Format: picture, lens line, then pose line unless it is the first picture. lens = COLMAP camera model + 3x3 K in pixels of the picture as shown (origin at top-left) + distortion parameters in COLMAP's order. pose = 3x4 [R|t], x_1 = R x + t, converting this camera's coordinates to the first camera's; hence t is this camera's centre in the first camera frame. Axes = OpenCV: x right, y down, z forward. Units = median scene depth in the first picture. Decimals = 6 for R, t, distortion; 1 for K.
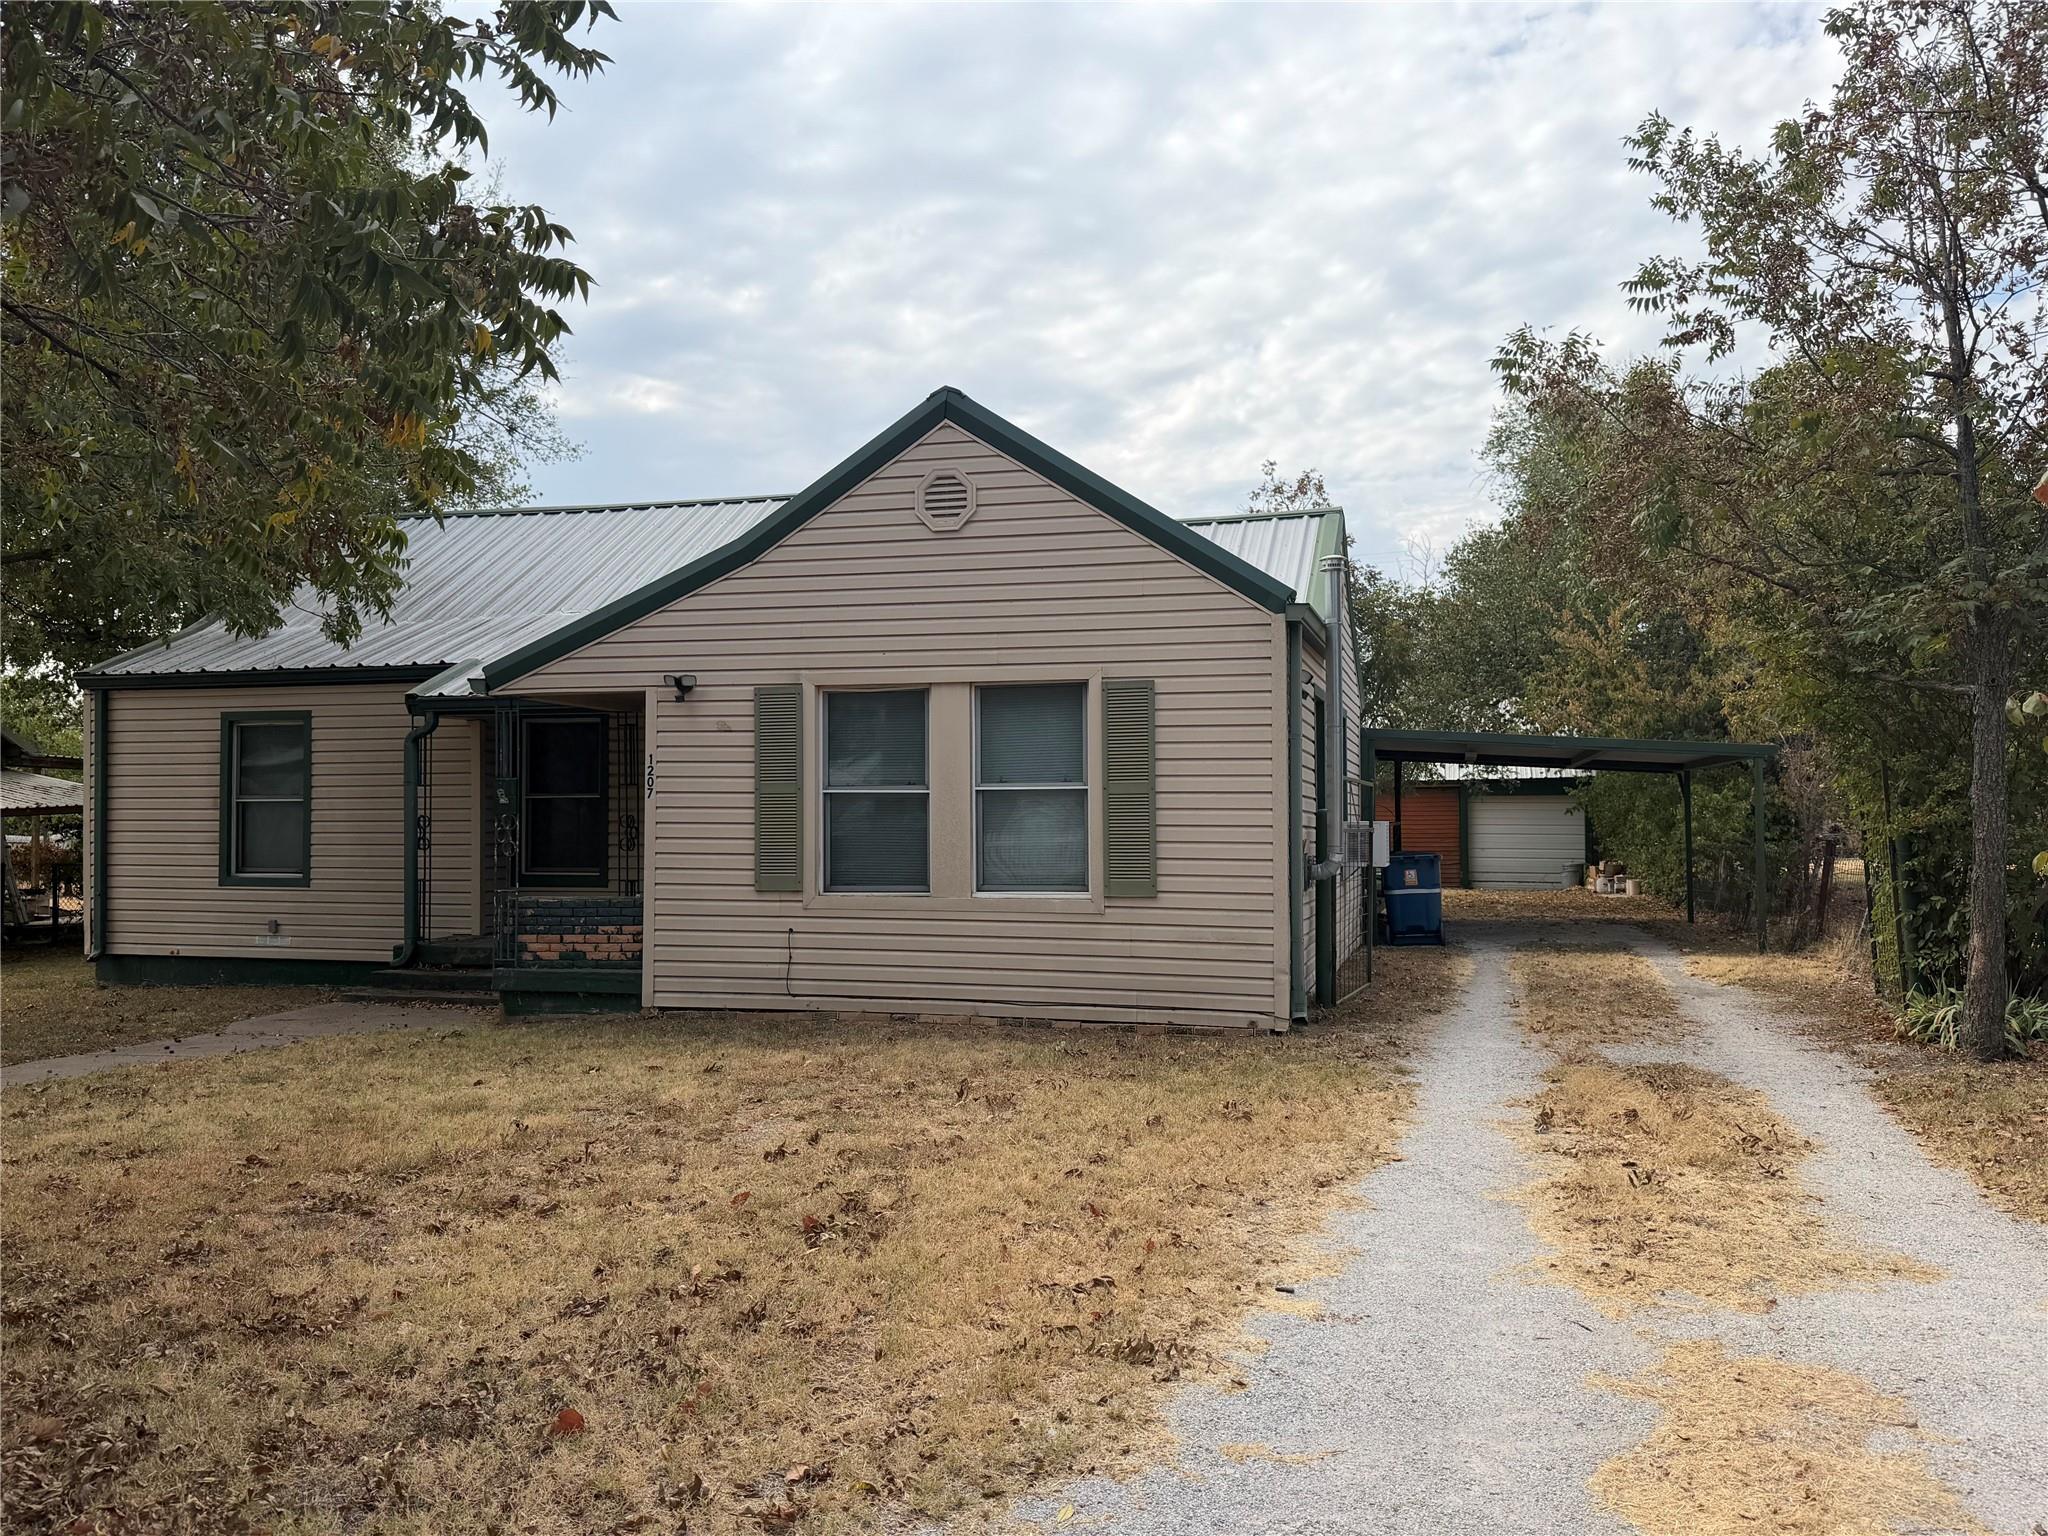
lens RADIAL K [[1611.6, 0, 1023.4], [0, 1611.6, 772.6], [0, 0, 1]] dist [0.001897, 0.000175]
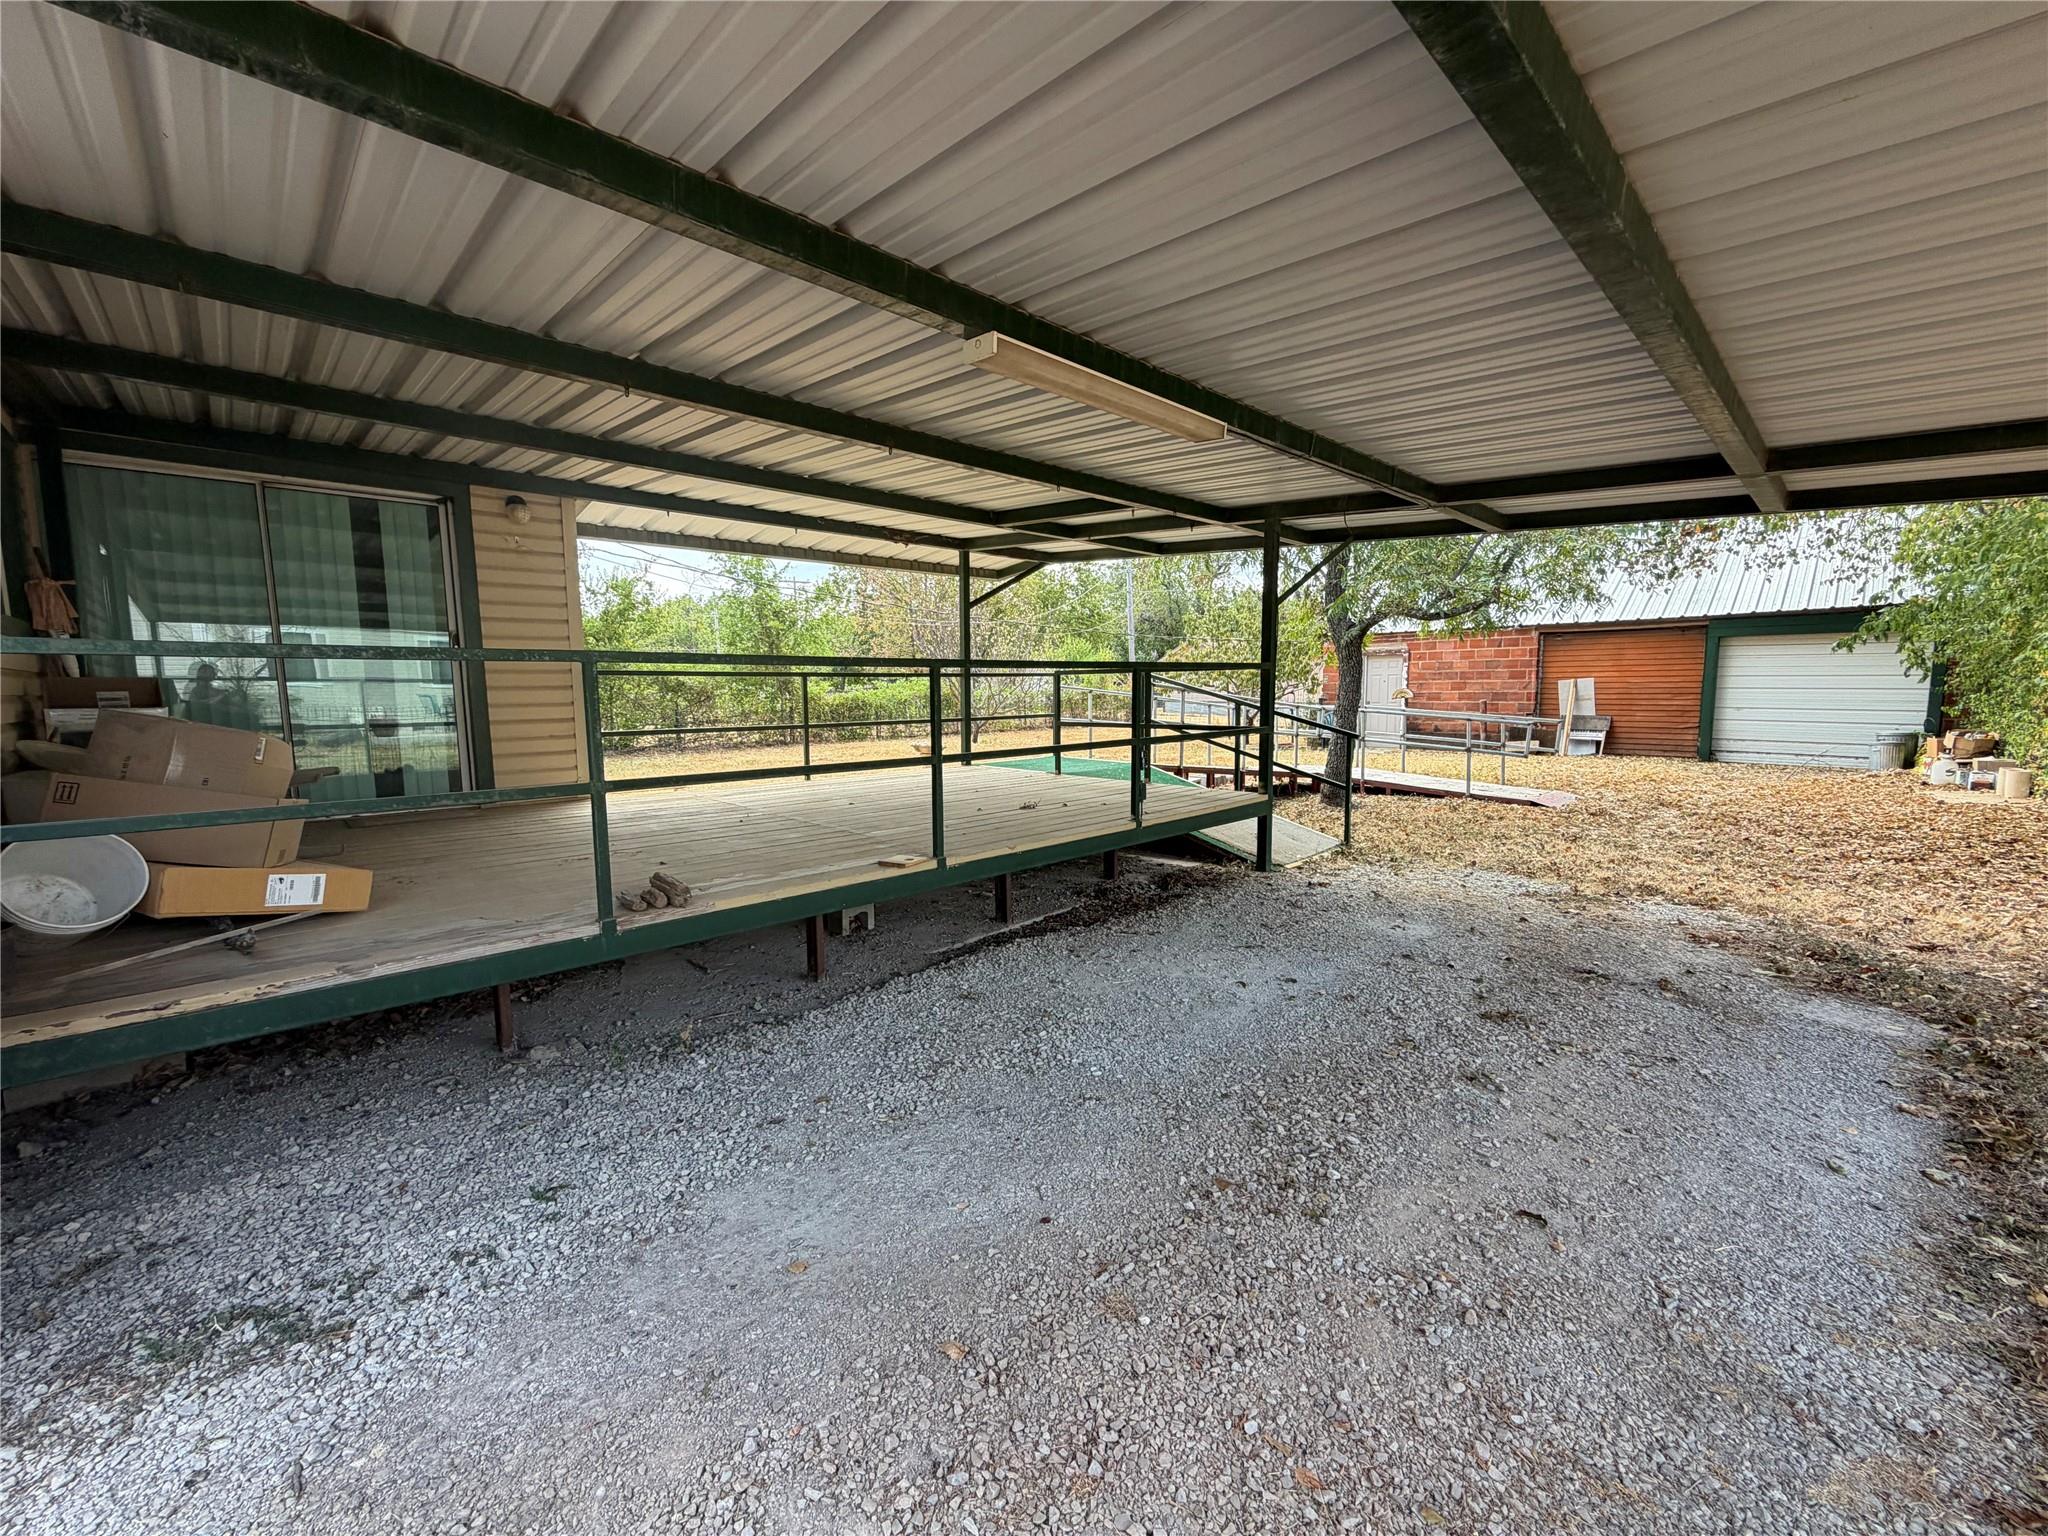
lens RADIAL K [[823.2, 0, 1024.0], [0, 823.2, 770.1], [0, 0, 1]] dist [-0.002121, 0.000020]
pose [[0.854338, 0.047246, -0.517565, 0.210411], [0.022821, 0.991489, 0.128177, 0.020247], [0.519216, -0.121318, 0.845989, 0.527289]]
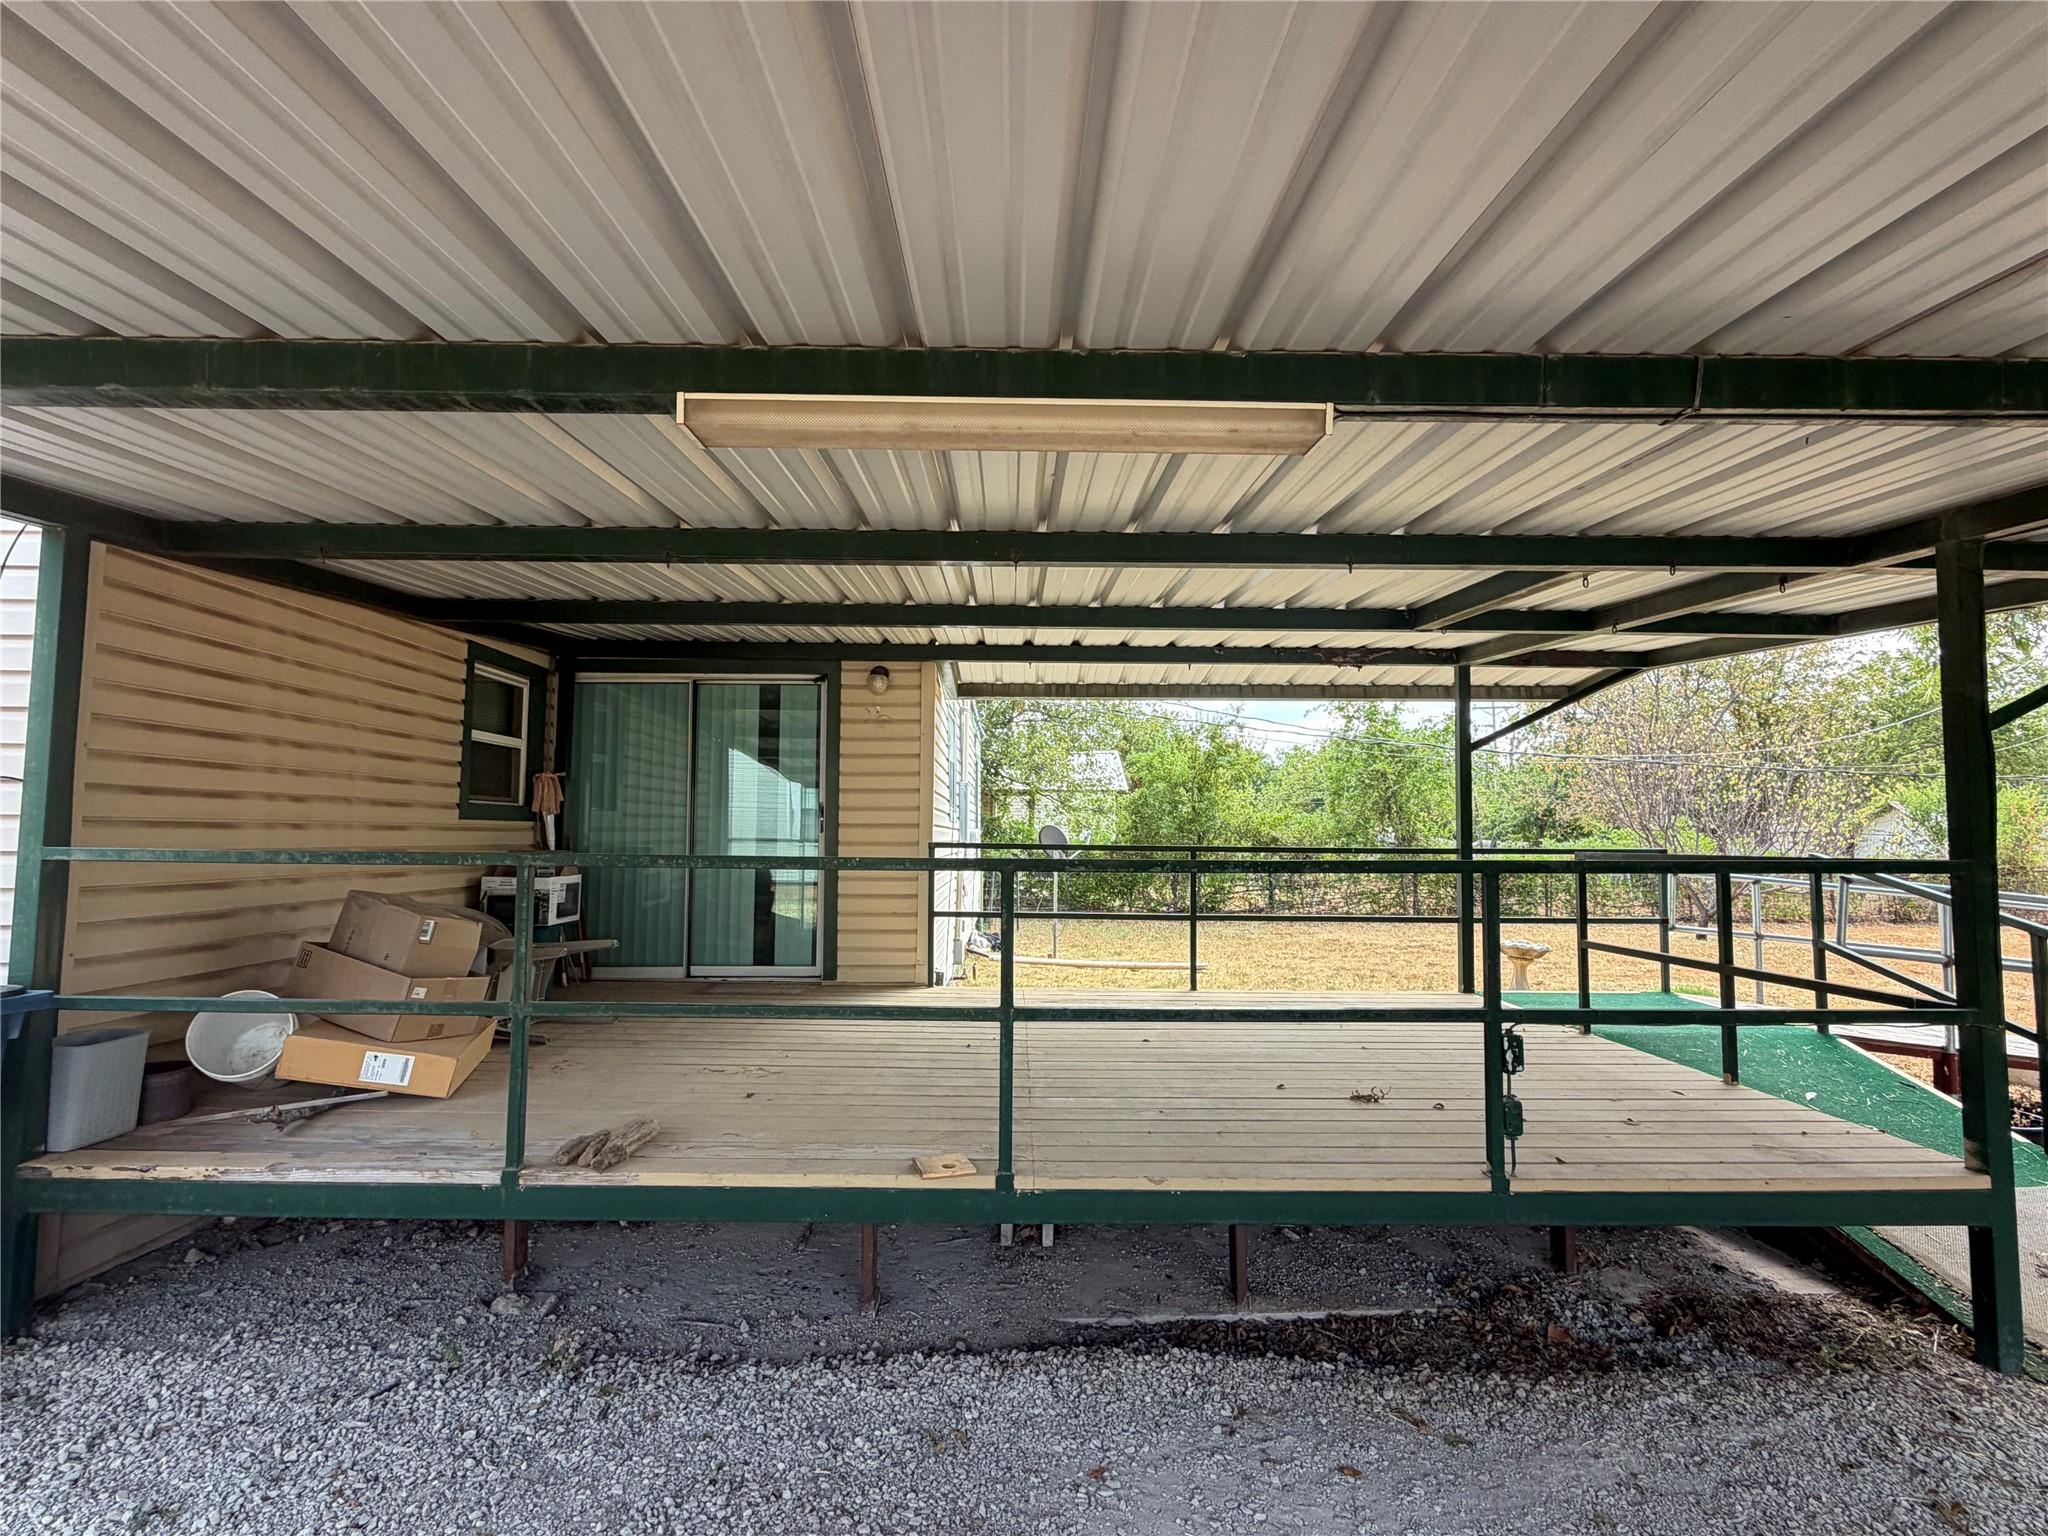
lens RADIAL K [[970.5, 0, 1024.4], [0, 970.5, 767.8], [0, 0, 1]] dist [-0.001242, -0.000390]
pose [[0.265619, -0.060311, -0.962190, 0.297328], [0.020433, 0.998169, -0.056926, -0.002262], [0.963861, -0.004540, 0.266365, 0.906023]]
